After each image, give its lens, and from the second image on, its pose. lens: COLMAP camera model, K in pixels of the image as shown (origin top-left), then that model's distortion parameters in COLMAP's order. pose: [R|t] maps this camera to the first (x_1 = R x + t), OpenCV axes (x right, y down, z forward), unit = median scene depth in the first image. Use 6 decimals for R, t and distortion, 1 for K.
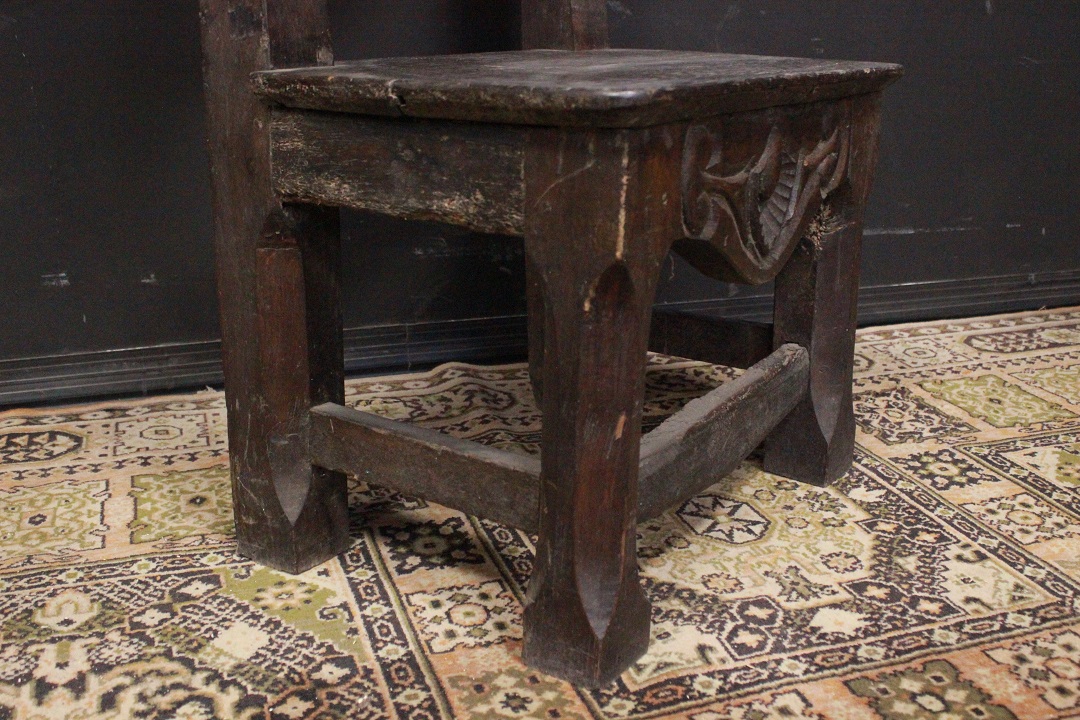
lens RADIAL K [[1091.6, 0, 530.3], [0, 1091.6, 396.9], [0, 0, 1]] dist [-0.088922, 0.000000]
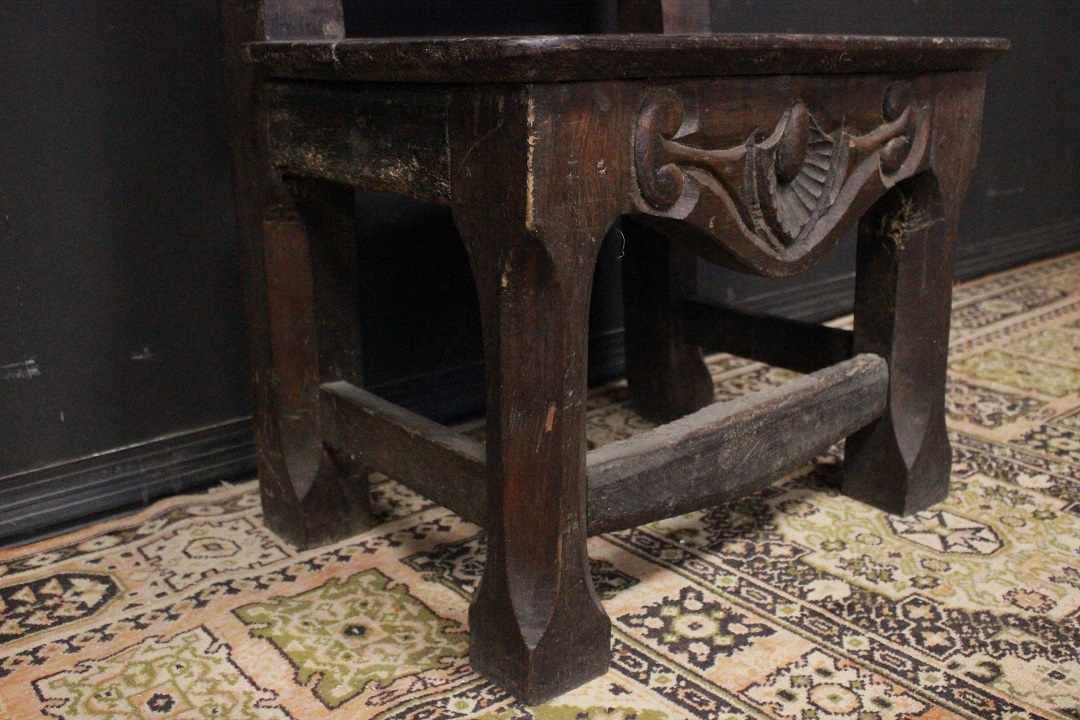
lens RADIAL K [[1091.6, 0, 544.3], [0, 1091.6, 366.5], [0, 0, 1]] dist [-0.088922, 0.000000]
pose [[0.938199, -0.124536, 0.322914, -0.447575], [0.141014, 0.989610, -0.028046, -0.052157], [-0.316066, 0.071848, 0.946013, 0.252093]]
